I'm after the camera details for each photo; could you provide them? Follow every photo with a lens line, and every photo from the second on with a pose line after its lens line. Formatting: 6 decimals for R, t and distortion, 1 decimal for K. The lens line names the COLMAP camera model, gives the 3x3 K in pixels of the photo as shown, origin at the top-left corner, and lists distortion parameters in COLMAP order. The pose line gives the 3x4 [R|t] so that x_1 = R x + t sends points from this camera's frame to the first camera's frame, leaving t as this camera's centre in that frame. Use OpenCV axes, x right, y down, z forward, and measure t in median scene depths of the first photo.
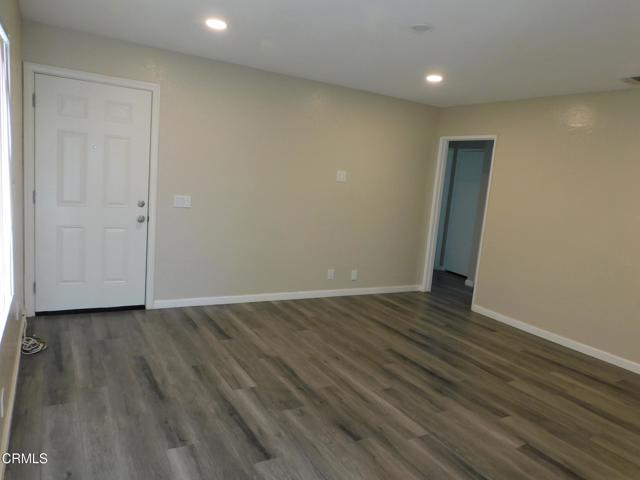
lens RADIAL K [[456.6, 0, 326.5], [0, 456.6, 235.6], [0, 0, 1]] dist [-0.003147, -0.007616]
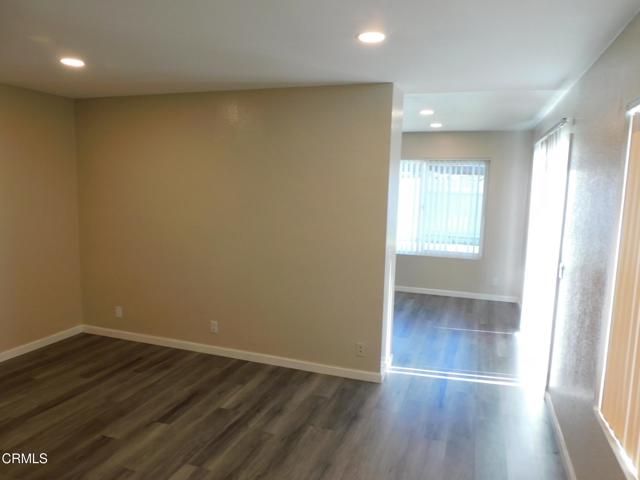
lens RADIAL K [[456.6, 0, 321.4], [0, 456.6, 240.0], [0, 0, 1]] dist [-0.003147, -0.007616]
pose [[-0.632683, -0.198467, 0.748547, -0.525060], [0.023746, 0.961176, 0.274913, -0.258623], [-0.774047, 0.191707, -0.603407, 1.109149]]
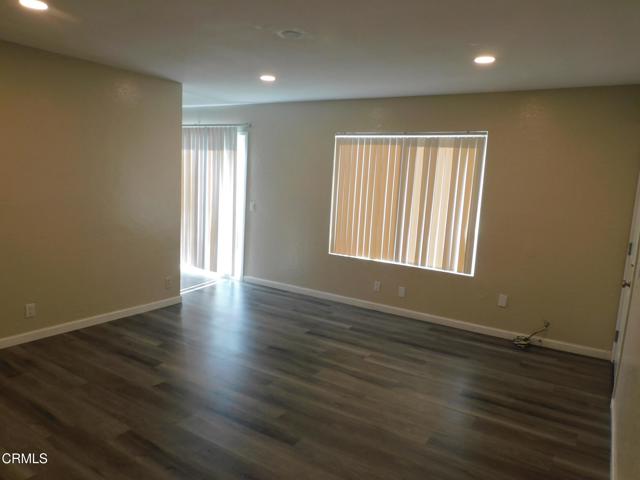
lens RADIAL K [[456.6, 0, 320.8], [0, 456.6, 242.9], [0, 0, 1]] dist [-0.003147, -0.007616]
pose [[-0.886393, -0.067452, -0.457993, 0.548782], [-0.190308, 0.954959, 0.227675, -0.242864], [0.422007, 0.288969, -0.859306, 1.930096]]
